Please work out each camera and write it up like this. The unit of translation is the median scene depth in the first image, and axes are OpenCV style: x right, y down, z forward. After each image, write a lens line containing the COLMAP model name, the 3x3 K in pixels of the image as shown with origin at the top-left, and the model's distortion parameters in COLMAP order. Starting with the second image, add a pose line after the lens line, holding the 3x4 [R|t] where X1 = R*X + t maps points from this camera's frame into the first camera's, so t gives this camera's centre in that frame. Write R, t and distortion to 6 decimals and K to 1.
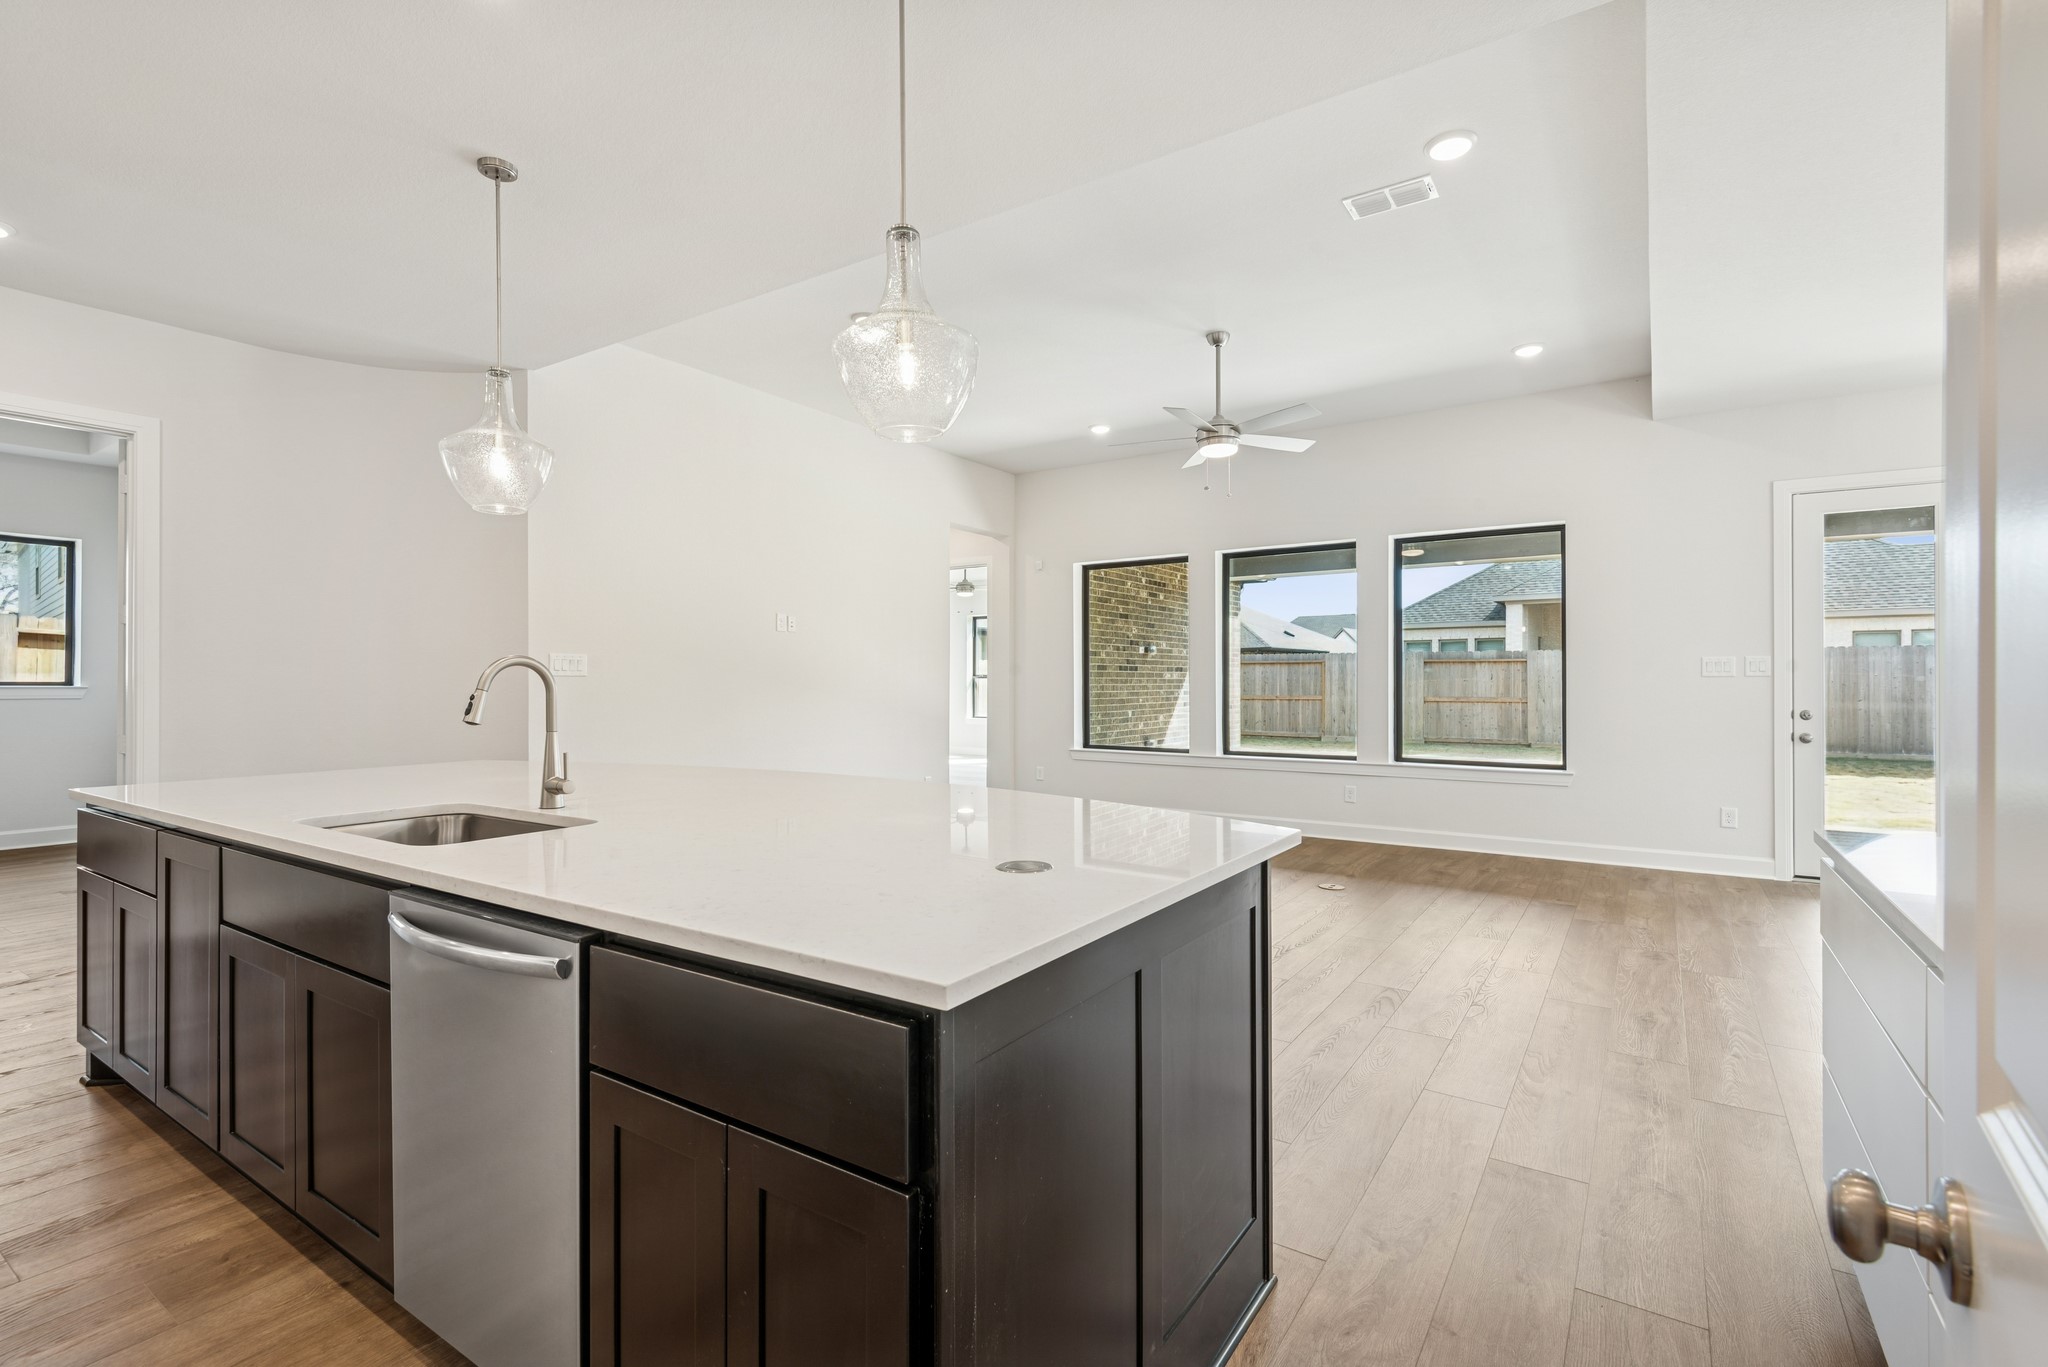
lens RADIAL K [[938.1, 0, 1024.0], [0, 938.1, 683.5], [0, 0, 1]] dist [0.023345, -0.000200]
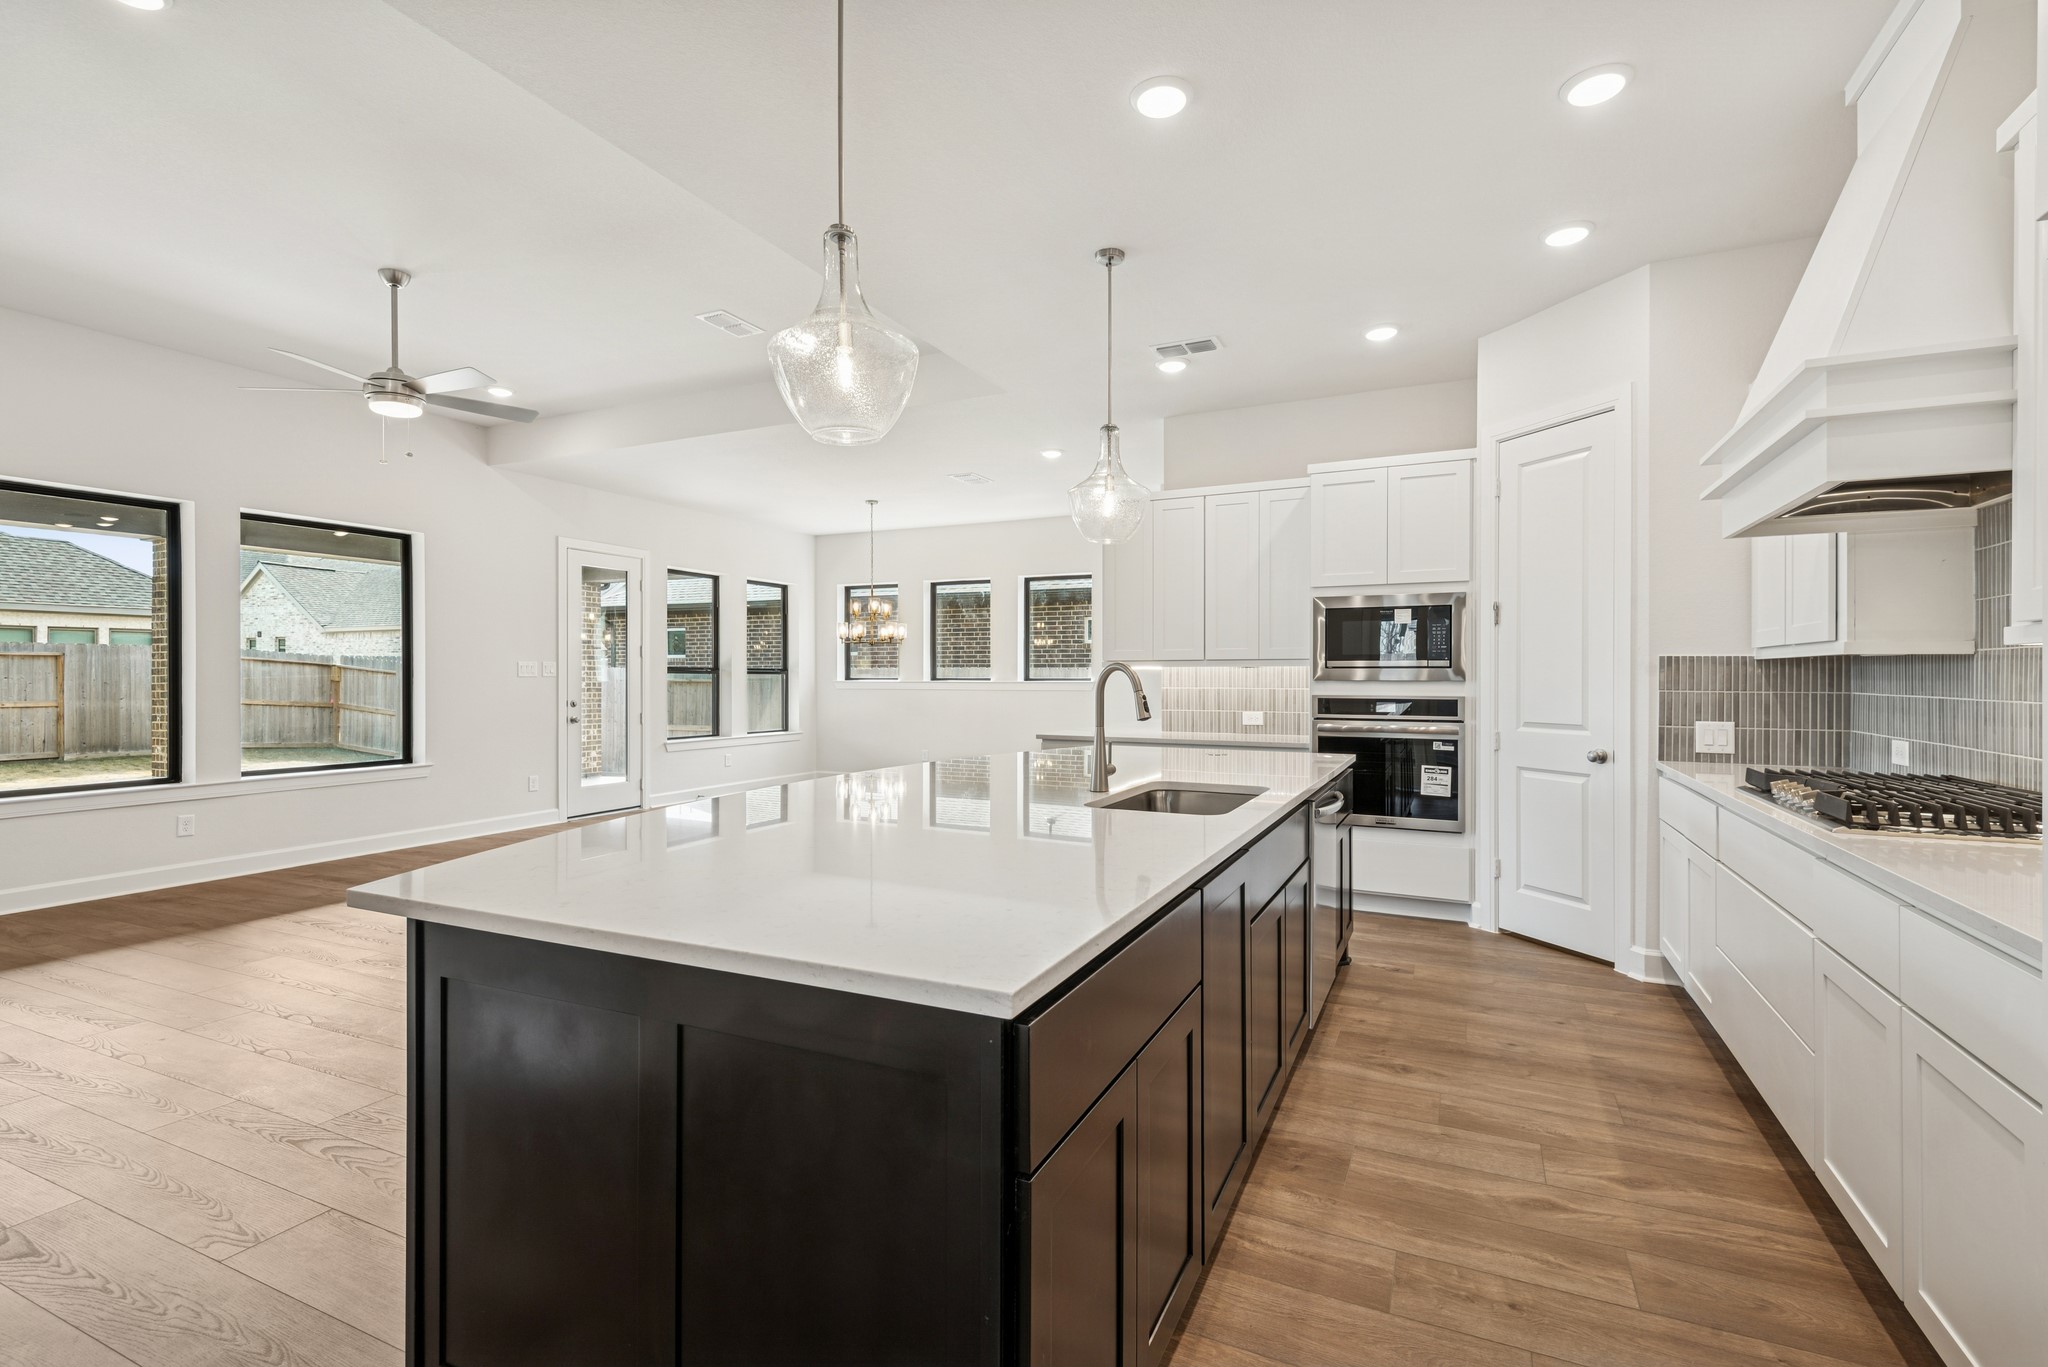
lens RADIAL K [[928.3, 0, 1040.6], [0, 928.3, 679.5], [0, 0, 1]] dist [0.032134, -0.015990]
pose [[-0.162060, -0.001831, 0.986779, -0.398286], [0.003313, 0.999992, 0.002400, -0.002666], [-0.986775, 0.003658, -0.162052, 0.309806]]
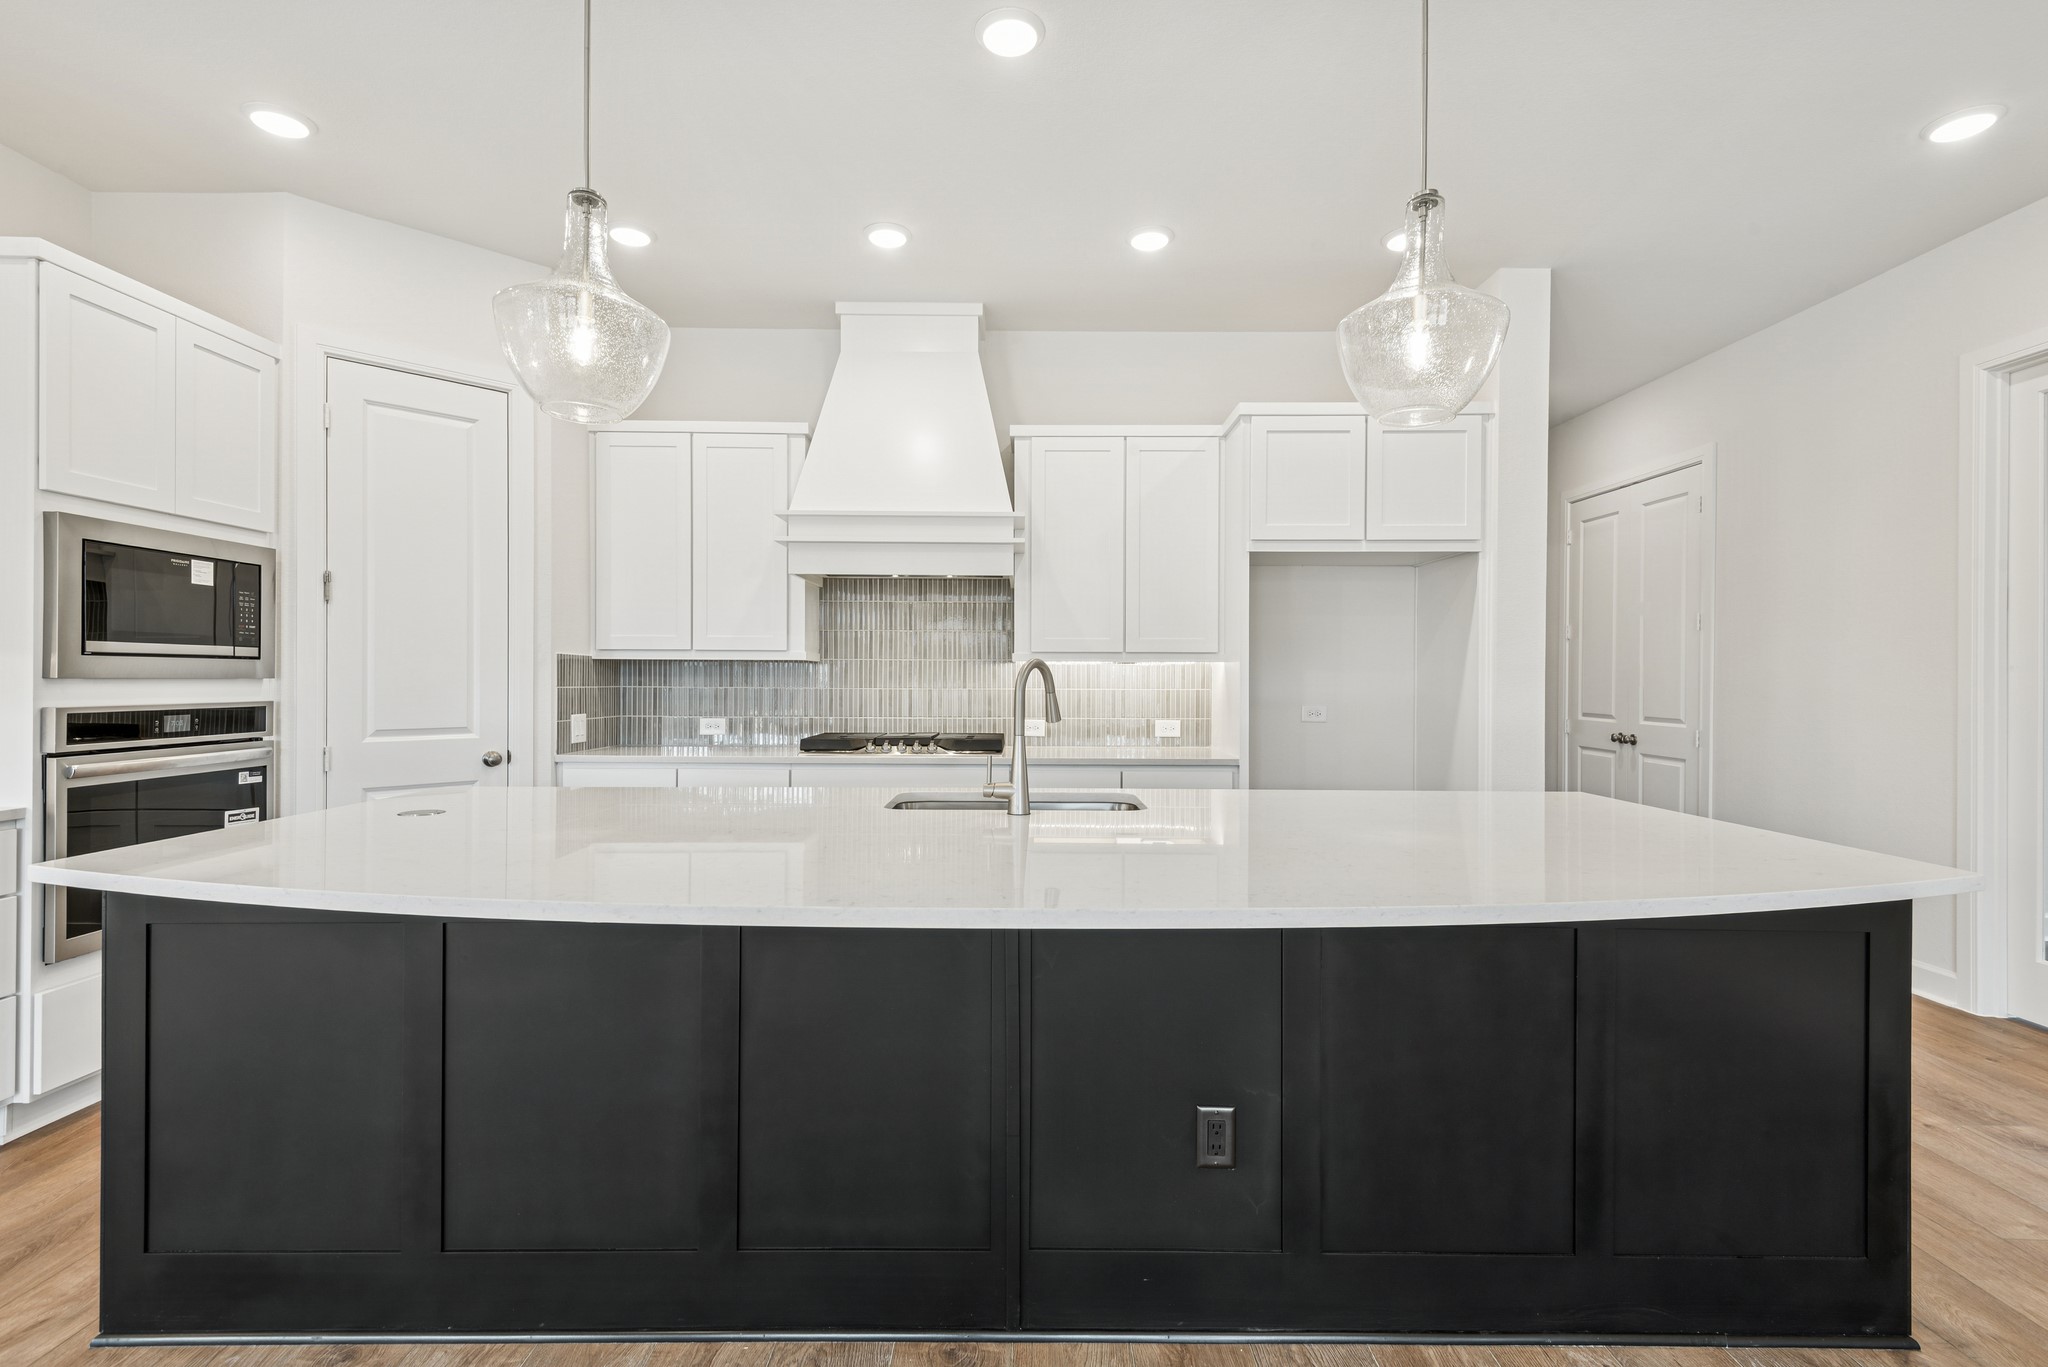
lens RADIAL K [[939.6, 0, 1072.0], [0, 939.6, 673.9], [0, 0, 1]] dist [0.001359, -0.000073]
pose [[-0.817149, -0.002473, -0.576421, 0.005675], [-0.003929, 0.999991, 0.001279, -0.003083], [0.576413, 0.003310, -0.817152, 0.451812]]
